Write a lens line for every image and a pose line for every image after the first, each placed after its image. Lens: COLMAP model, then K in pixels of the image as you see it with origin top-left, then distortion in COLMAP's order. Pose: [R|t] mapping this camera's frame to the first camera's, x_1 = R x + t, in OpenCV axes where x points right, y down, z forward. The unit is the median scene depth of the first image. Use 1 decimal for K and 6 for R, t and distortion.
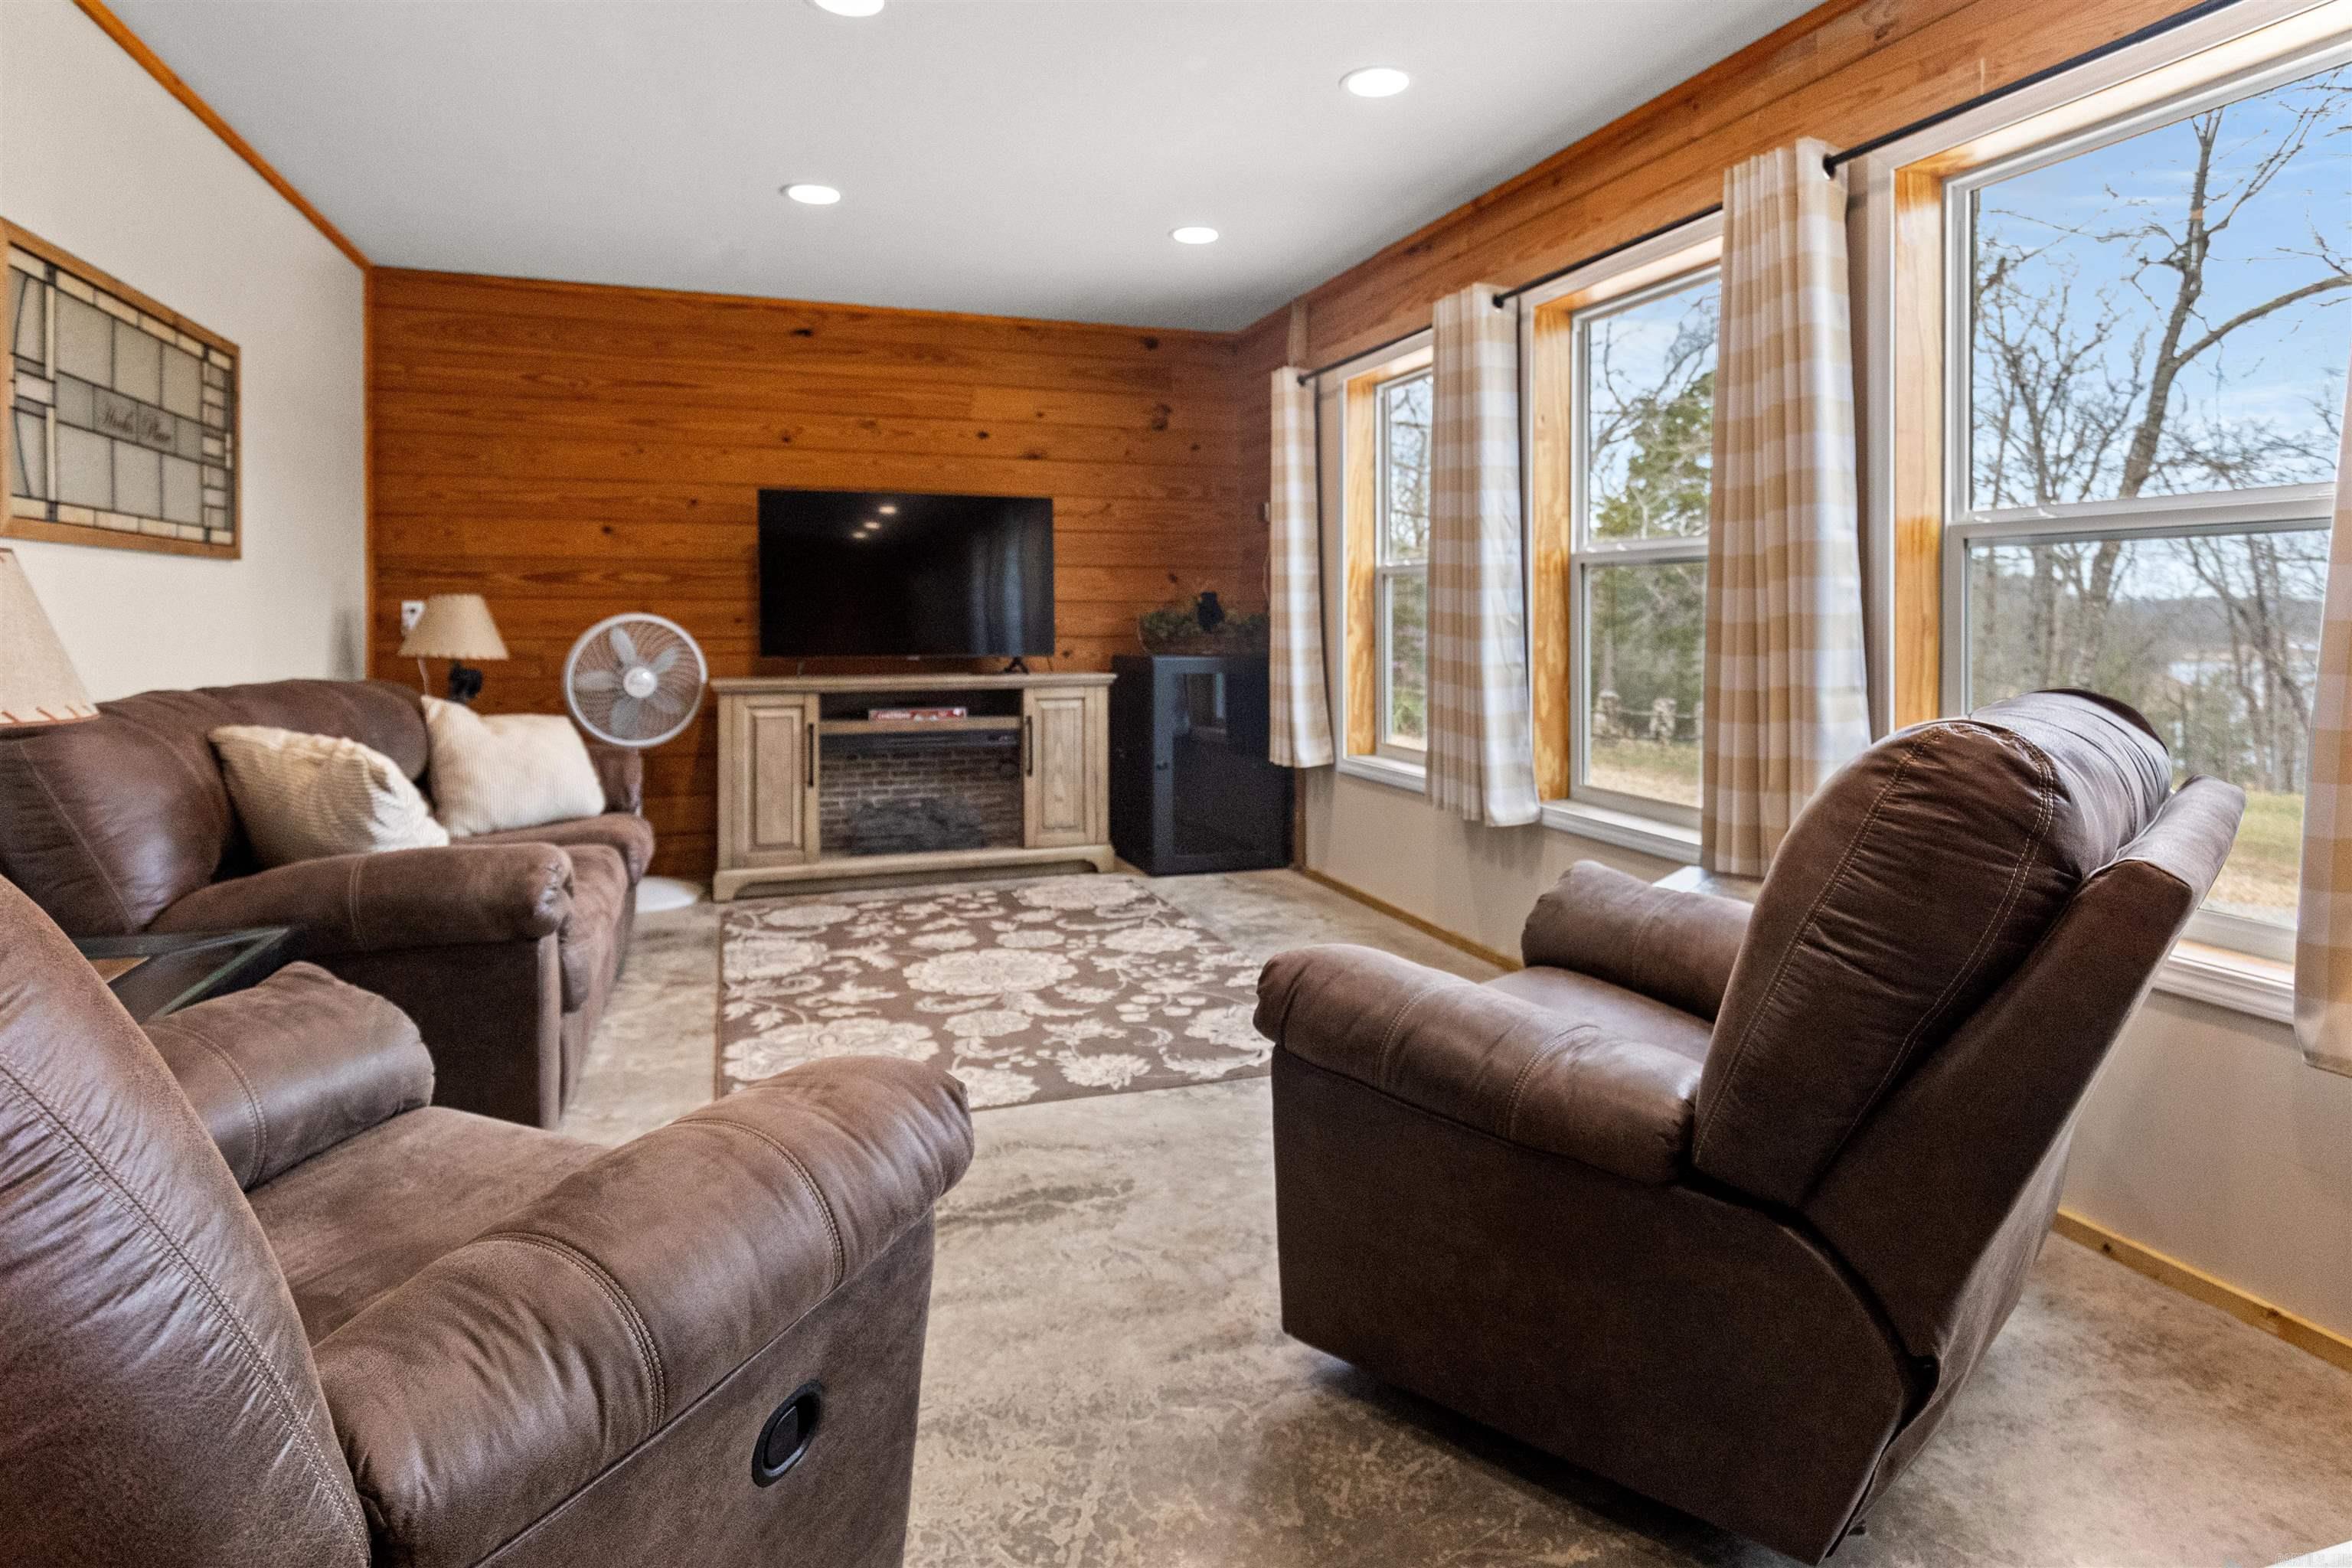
lens RADIAL K [[1243.2, 0, 1179.7], [0, 1243.2, 597.0], [0, 0, 1]] dist [0.002394, 0.001312]
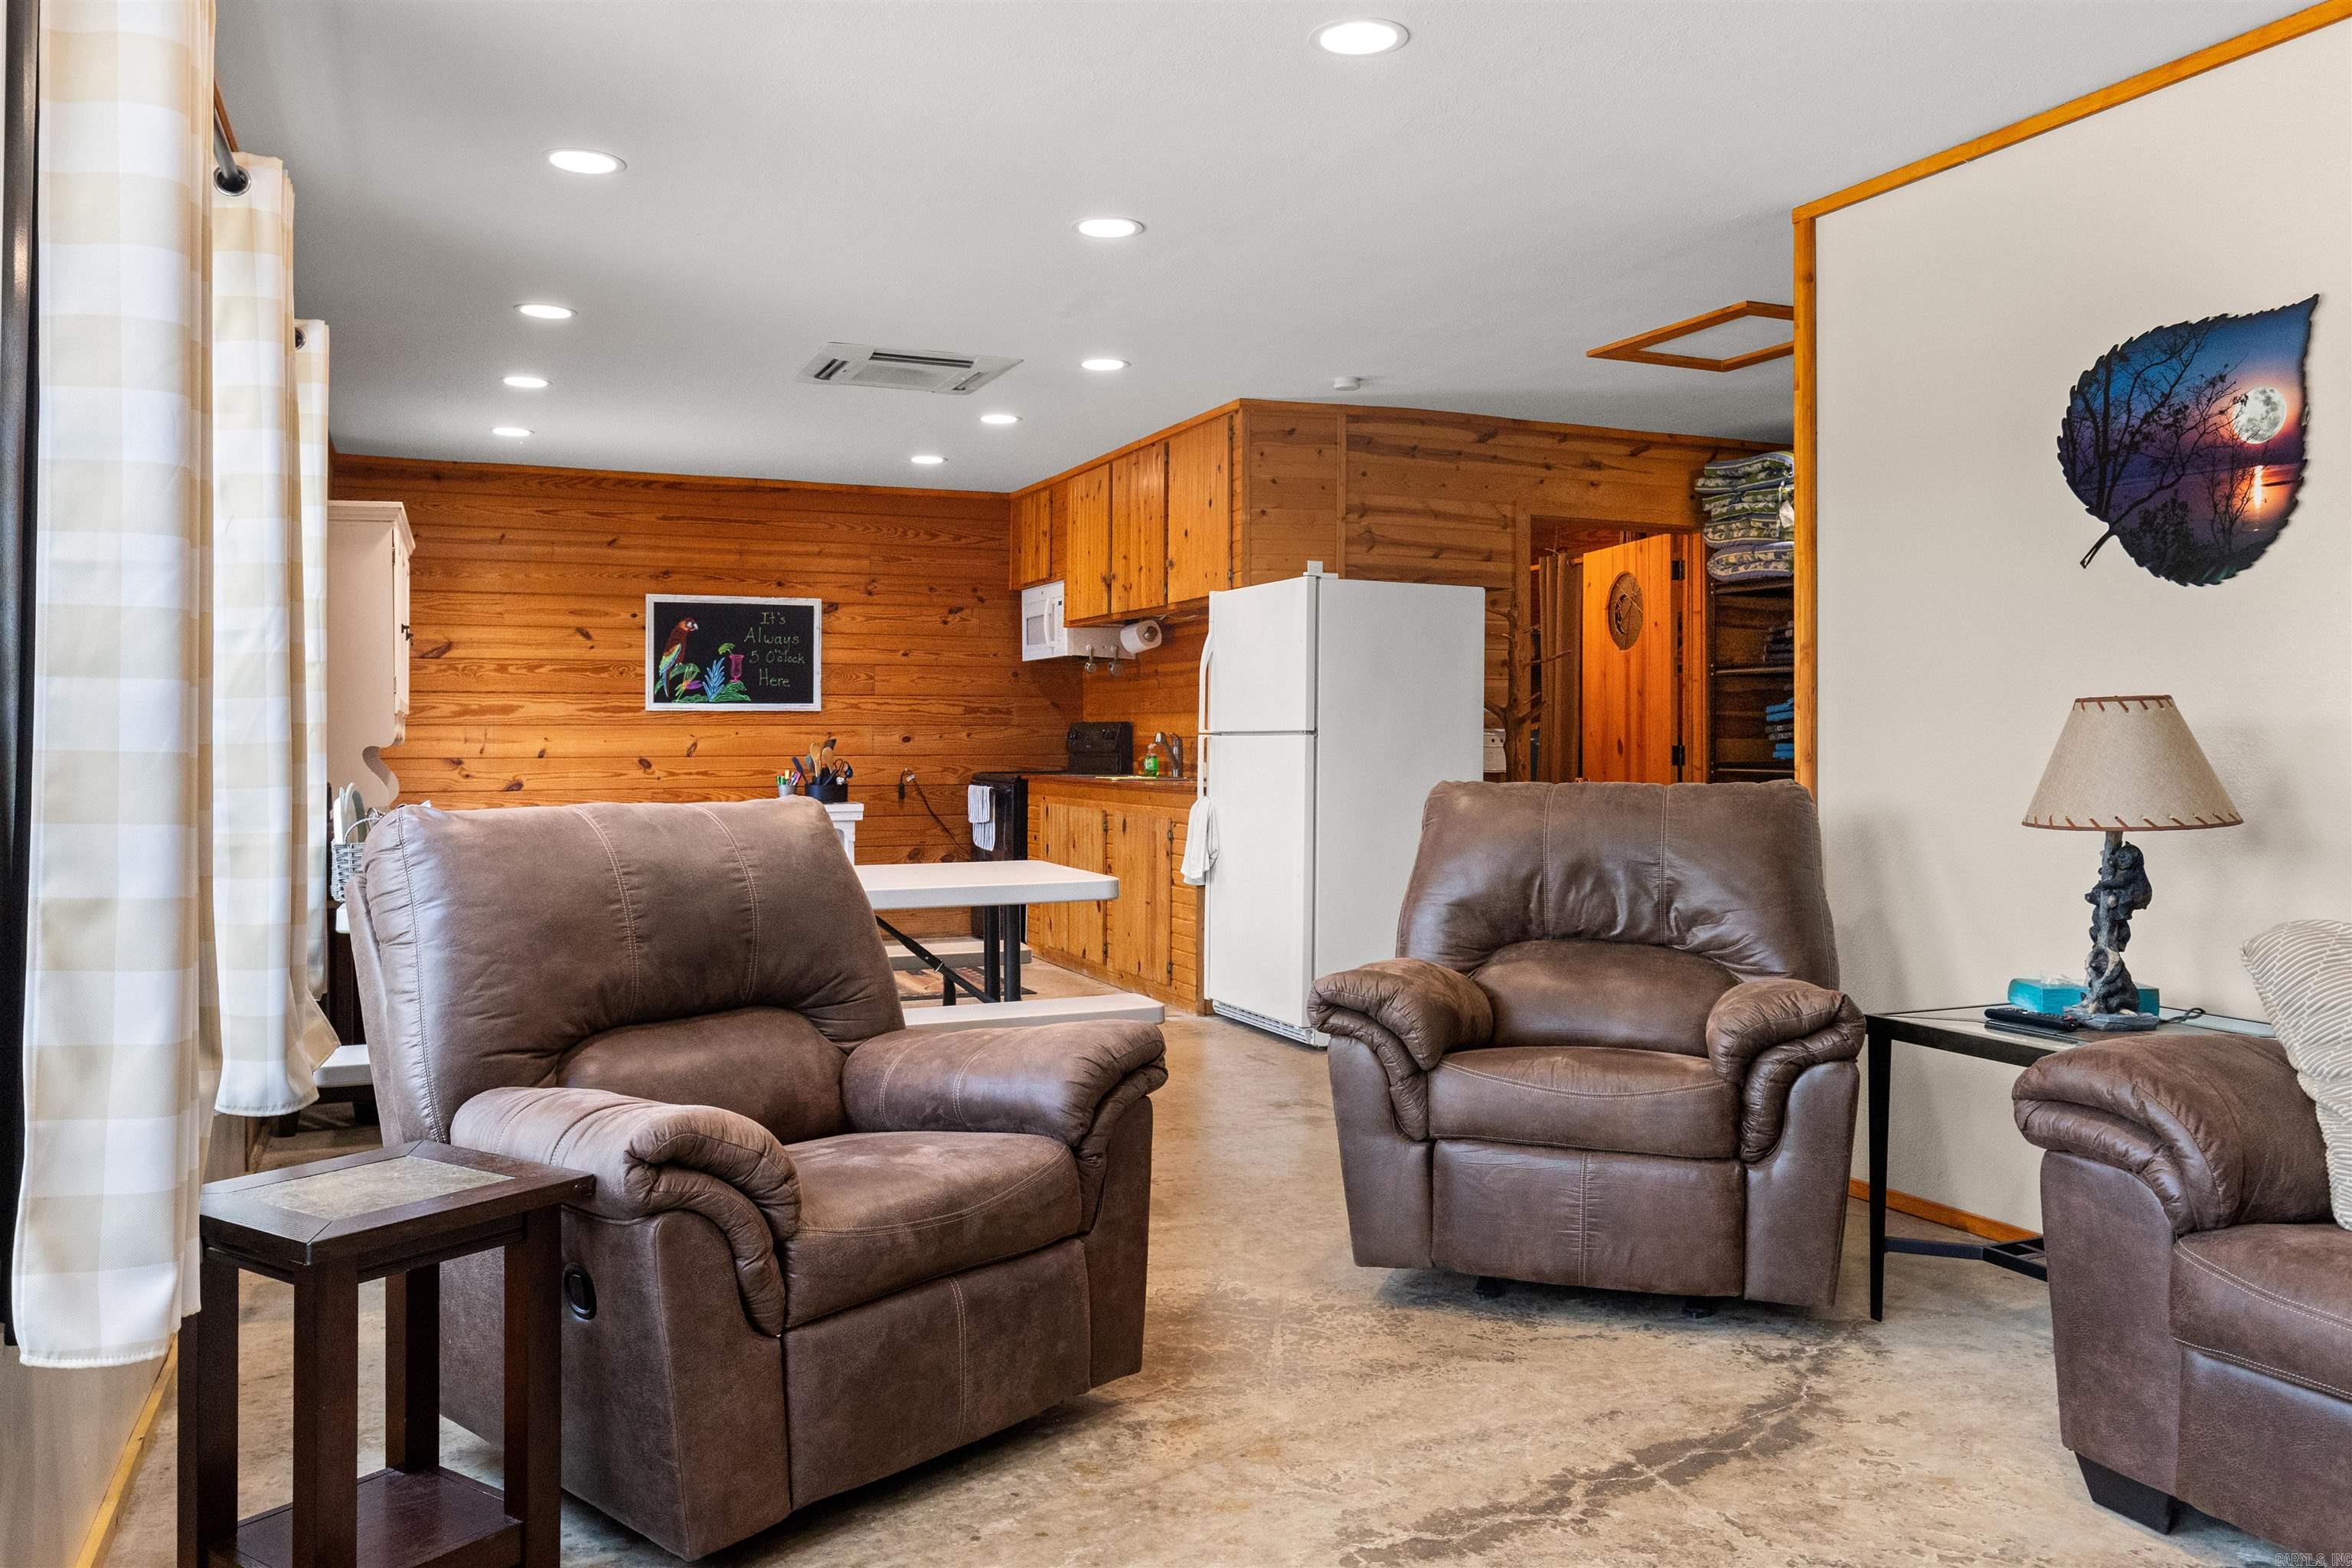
lens RADIAL K [[1663.6, 0, 1178.5], [0, 1663.6, 766.4], [0, 0, 1]] dist [-0.000254, 0.001087]
pose [[-0.997536, -0.003798, -0.070057, 0.078496], [-0.004161, 0.999979, 0.005043, 0.013834], [0.070036, 0.005322, -0.997530, 1.254364]]
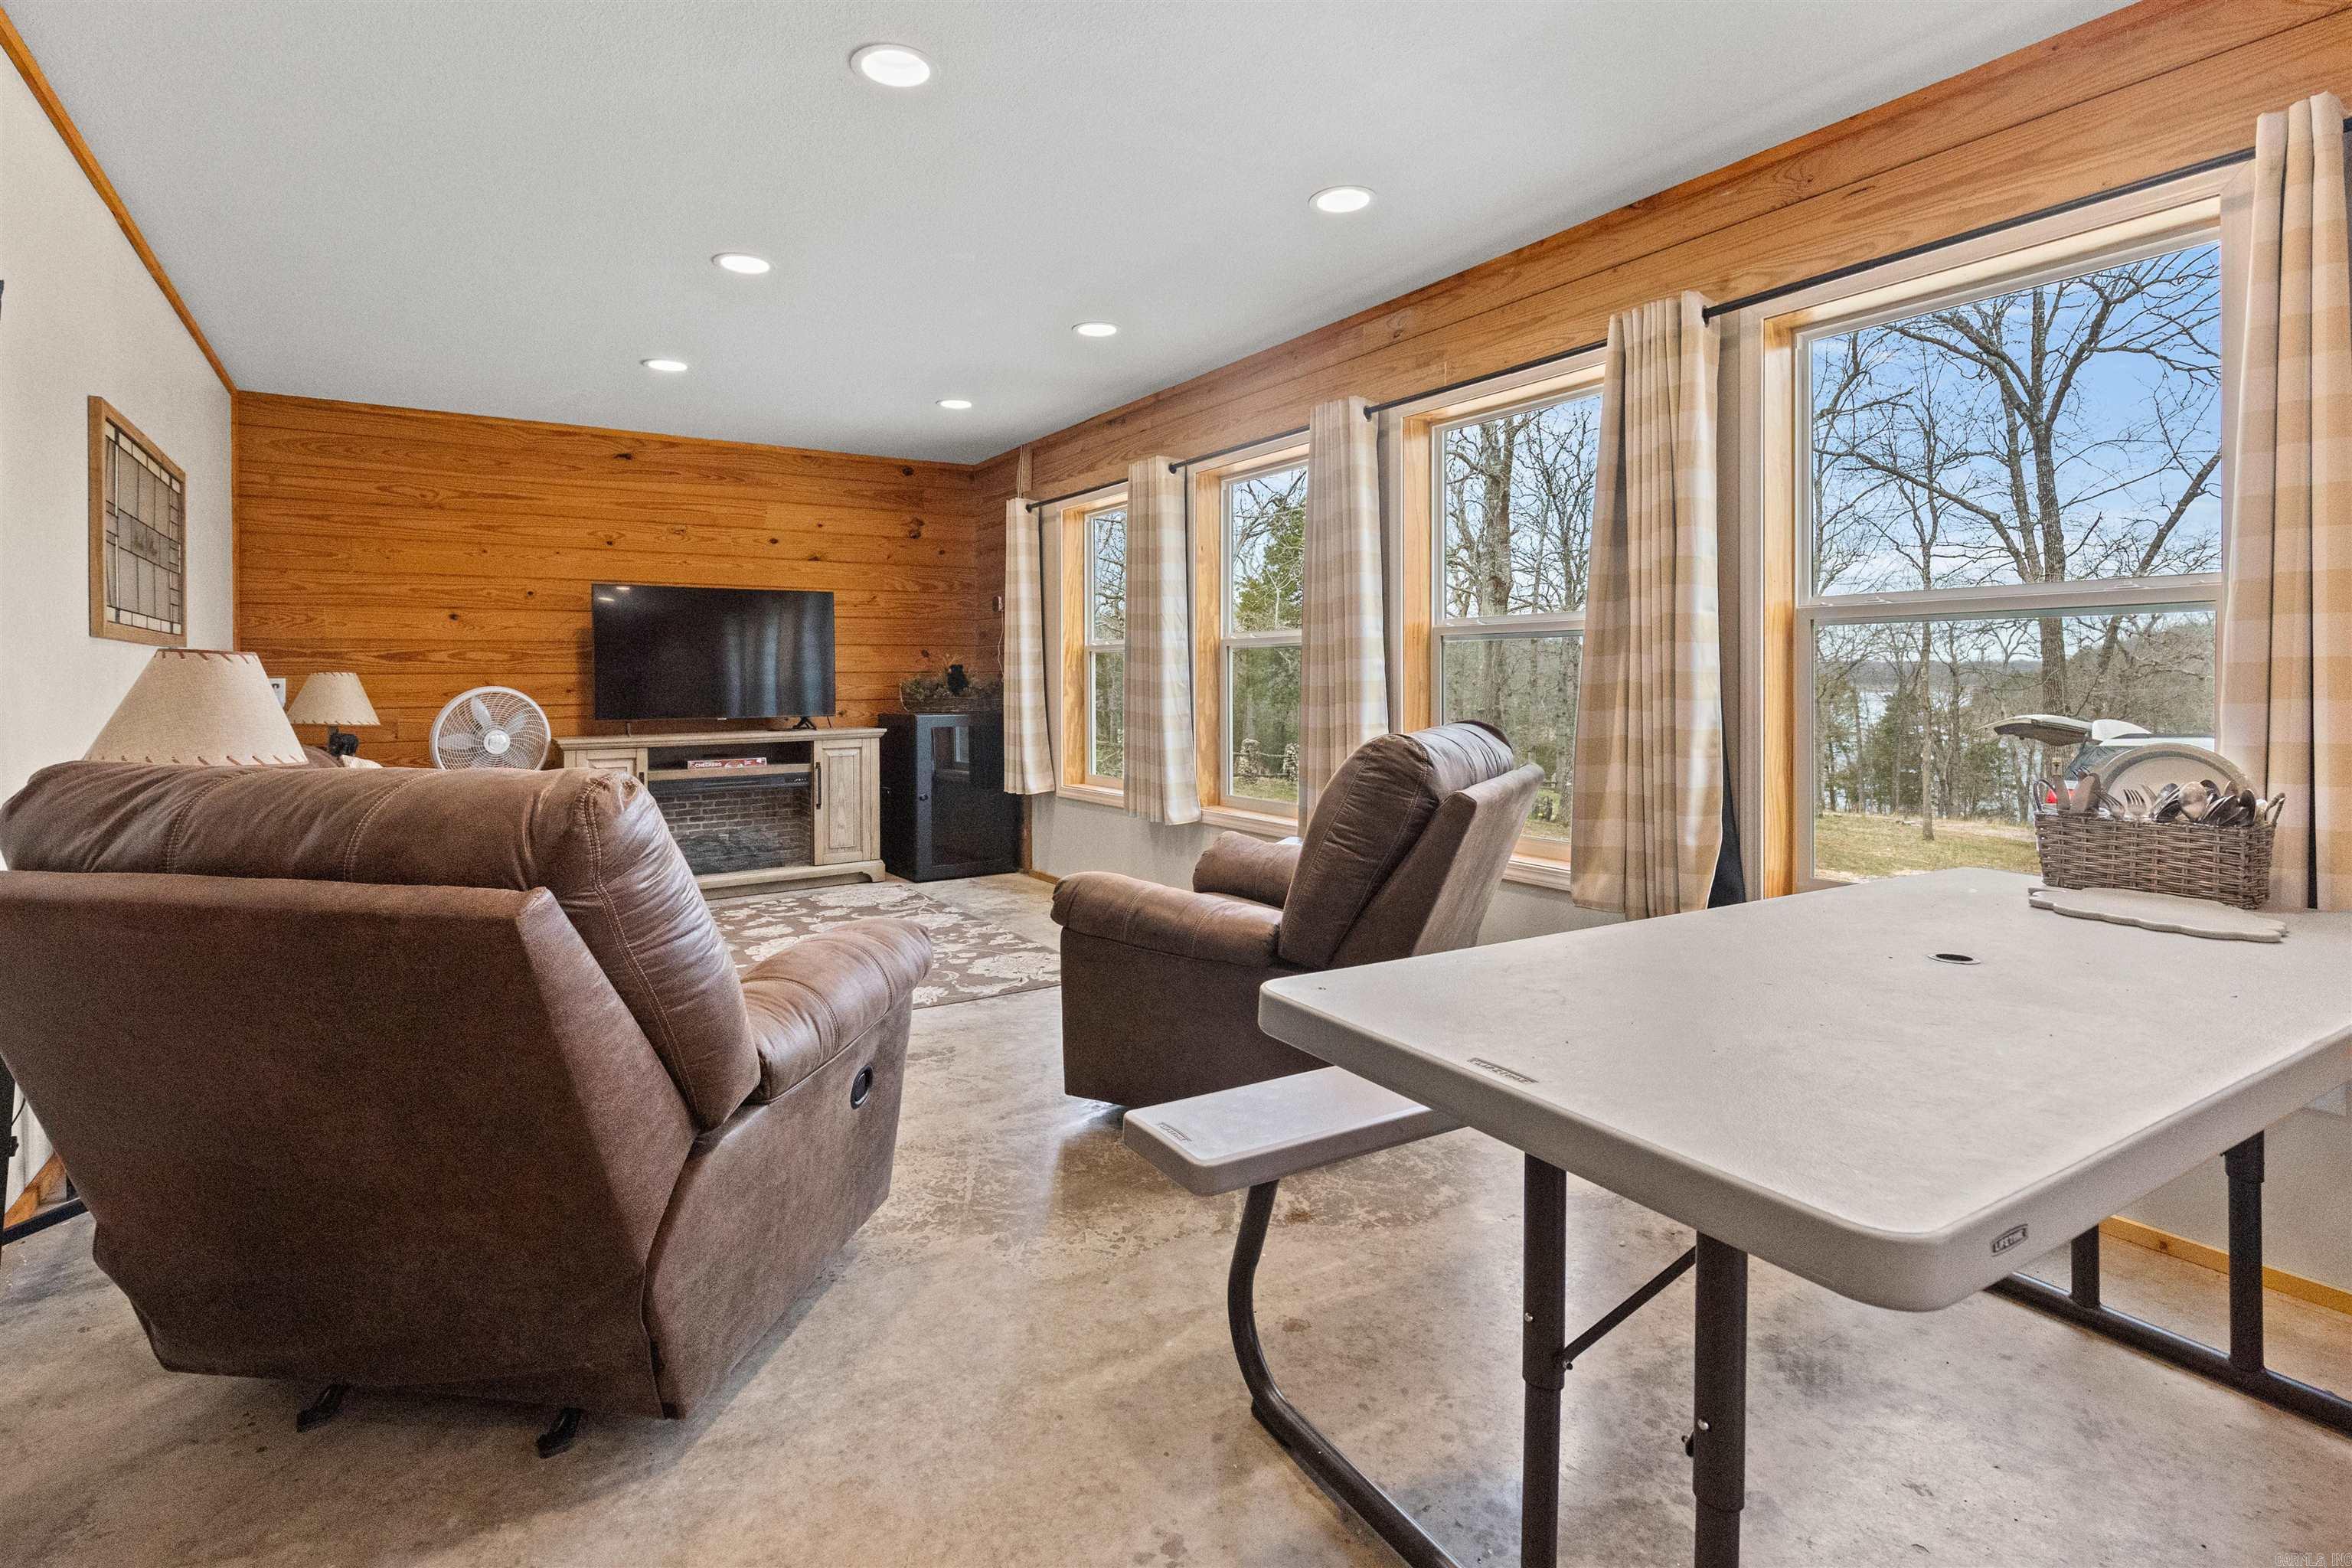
lens RADIAL K [[1117.3, 0, 1130.4], [0, 1117.3, 673.0], [0, 0, 1]] dist [0.011001, -0.000044]
pose [[0.974887, -0.007505, 0.222572, -0.086856], [0.005204, 0.999927, 0.010925, -0.010485], [-0.222638, -0.009493, 0.974855, -0.275445]]
